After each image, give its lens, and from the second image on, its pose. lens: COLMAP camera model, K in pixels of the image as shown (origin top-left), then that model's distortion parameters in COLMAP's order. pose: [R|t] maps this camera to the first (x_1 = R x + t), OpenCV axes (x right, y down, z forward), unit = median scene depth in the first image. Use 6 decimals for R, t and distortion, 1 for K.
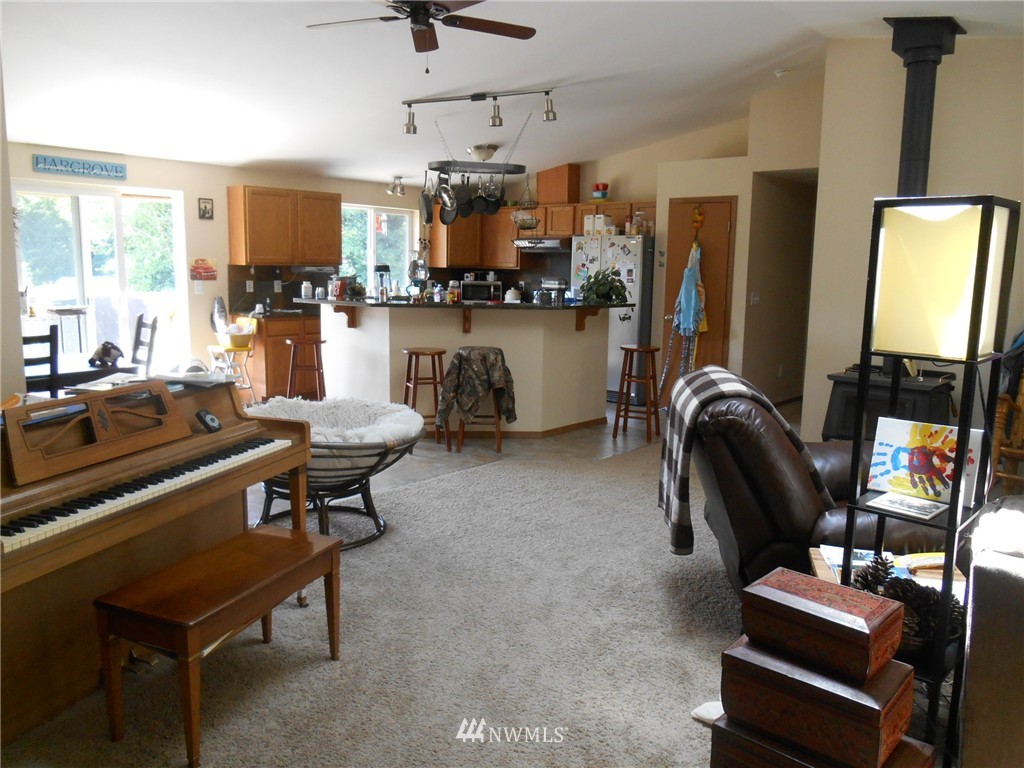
lens RADIAL K [[780.4, 0, 522.0], [0, 780.4, 384.2], [0, 0, 1]] dist [-0.040801, 0.032812]
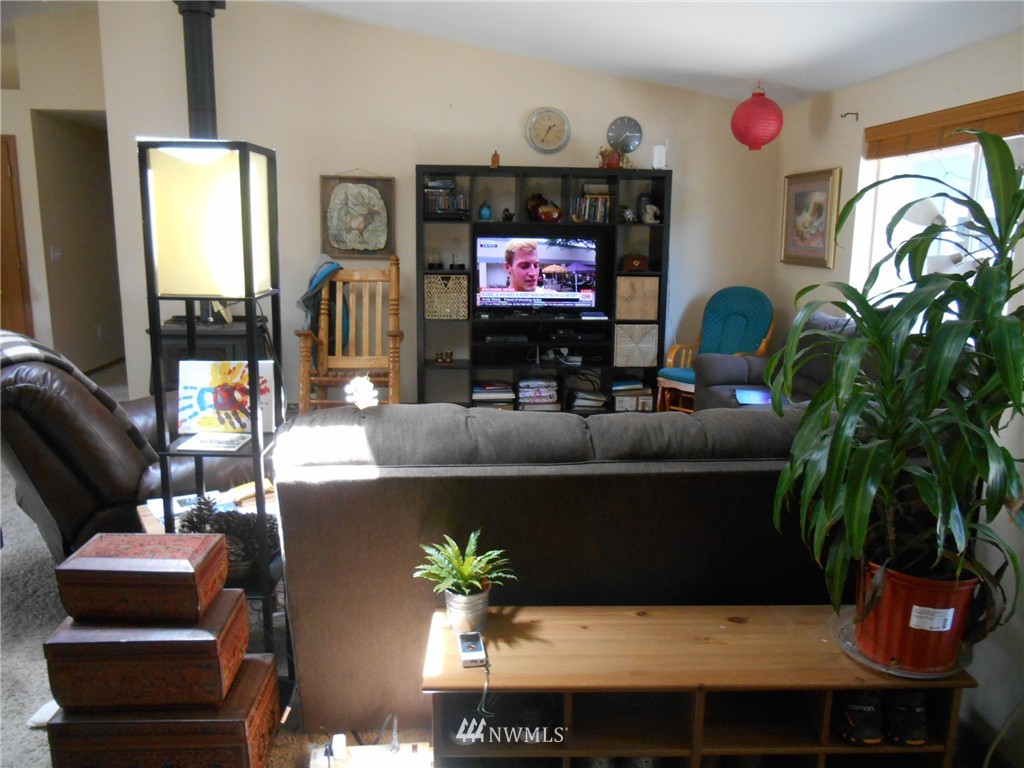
lens RADIAL K [[780.4, 0, 522.0], [0, 780.4, 384.2], [0, 0, 1]] dist [-0.040801, 0.032812]
pose [[0.687588, -0.146783, 0.711110, 0.048053], [0.105876, 0.989155, 0.101802, 0.016523], [-0.718341, 0.005292, 0.695671, -0.019038]]
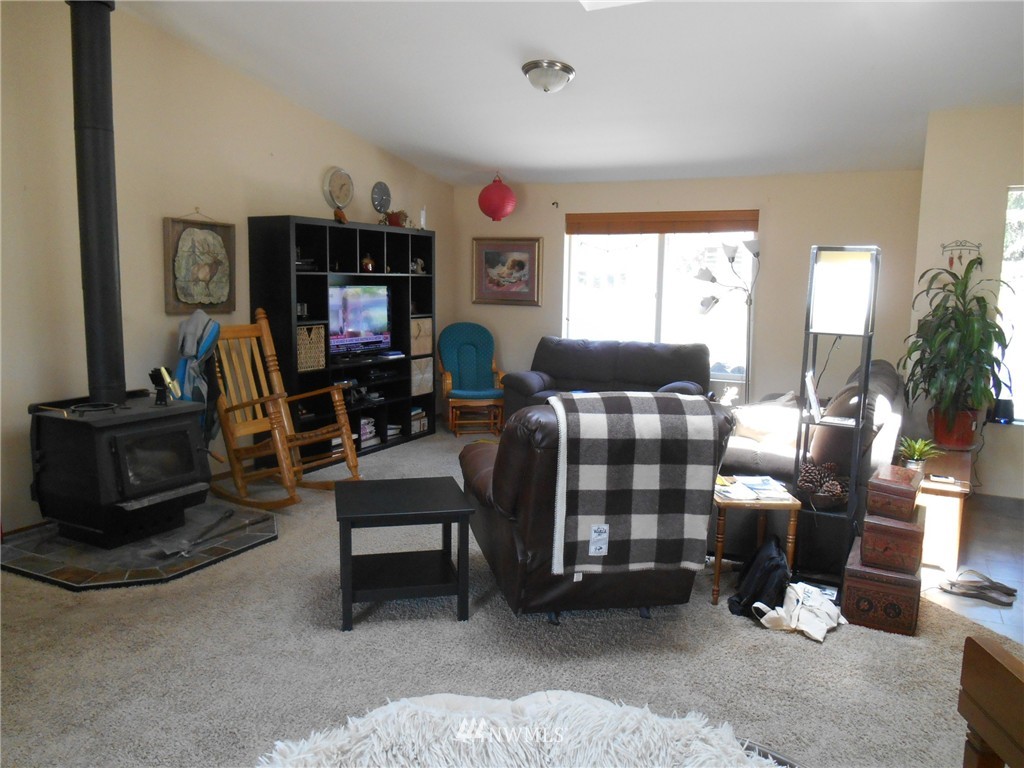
lens RADIAL K [[780.4, 0, 522.0], [0, 780.4, 384.2], [0, 0, 1]] dist [-0.040801, 0.032812]
pose [[-0.262322, -0.148362, 0.953507, -0.321901], [0.123166, 0.974881, 0.185573, -0.110202], [-0.957088, 0.166120, -0.237460, 0.740394]]
